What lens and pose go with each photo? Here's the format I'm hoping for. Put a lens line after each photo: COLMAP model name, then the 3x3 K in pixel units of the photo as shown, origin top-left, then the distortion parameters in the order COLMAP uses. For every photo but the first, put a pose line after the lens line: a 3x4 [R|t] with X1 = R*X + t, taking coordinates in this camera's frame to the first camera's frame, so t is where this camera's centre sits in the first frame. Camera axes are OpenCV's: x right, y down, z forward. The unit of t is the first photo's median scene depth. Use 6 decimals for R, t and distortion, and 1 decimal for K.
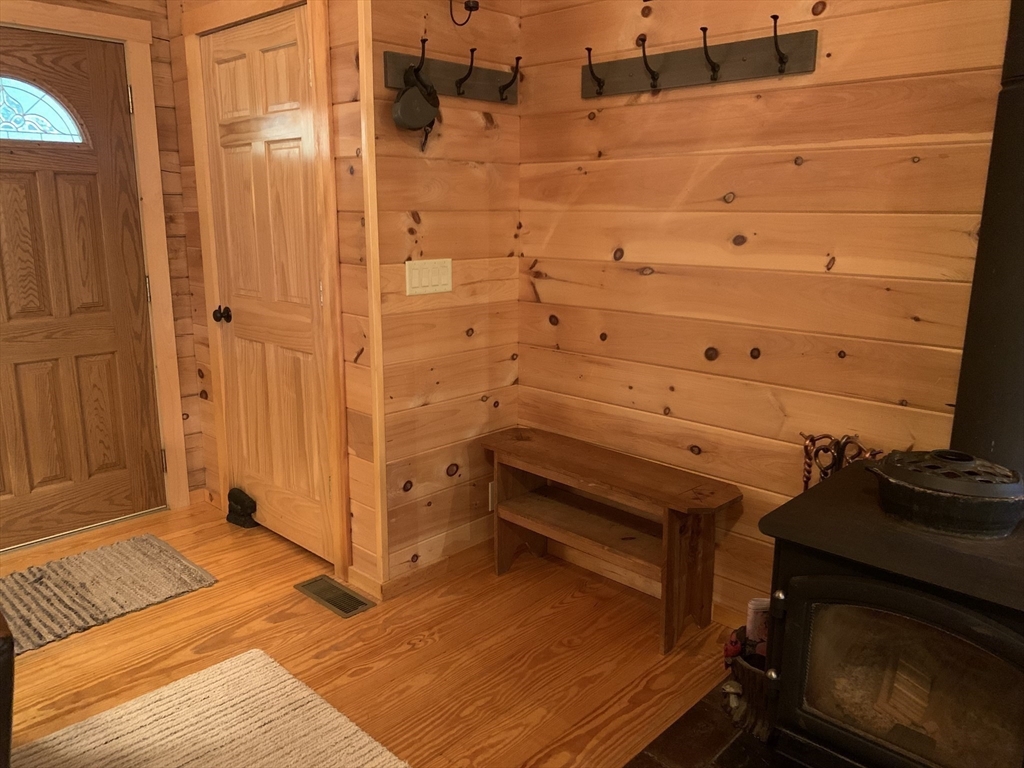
lens RADIAL K [[790.2, 0, 508.1], [0, 790.2, 377.0], [0, 0, 1]] dist [0.019981, -0.009192]
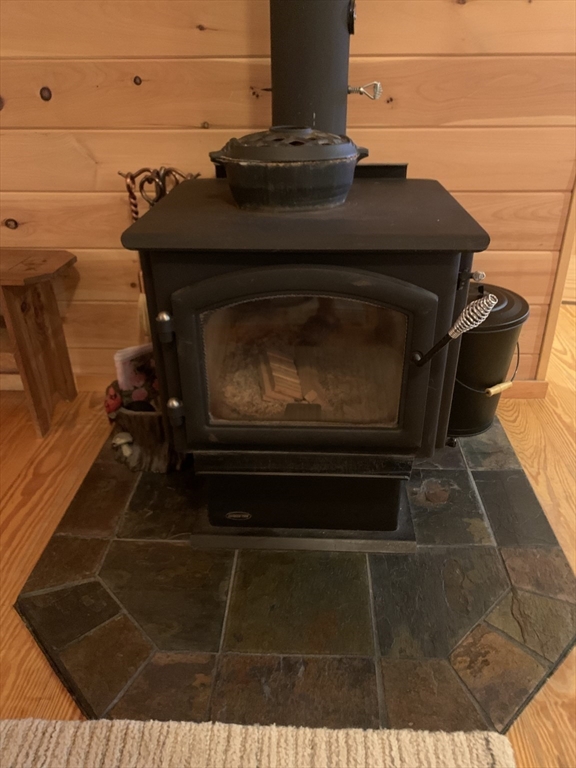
lens RADIAL K [[592.6, 0, 283.7], [0, 592.6, 389.6], [0, 0, 1]] dist [0.019981, -0.009192]
pose [[0.760268, -0.324004, 0.563040, 0.031817], [0.158032, 0.932946, 0.323478, 0.115145], [-0.630094, -0.156952, 0.760492, 0.290460]]
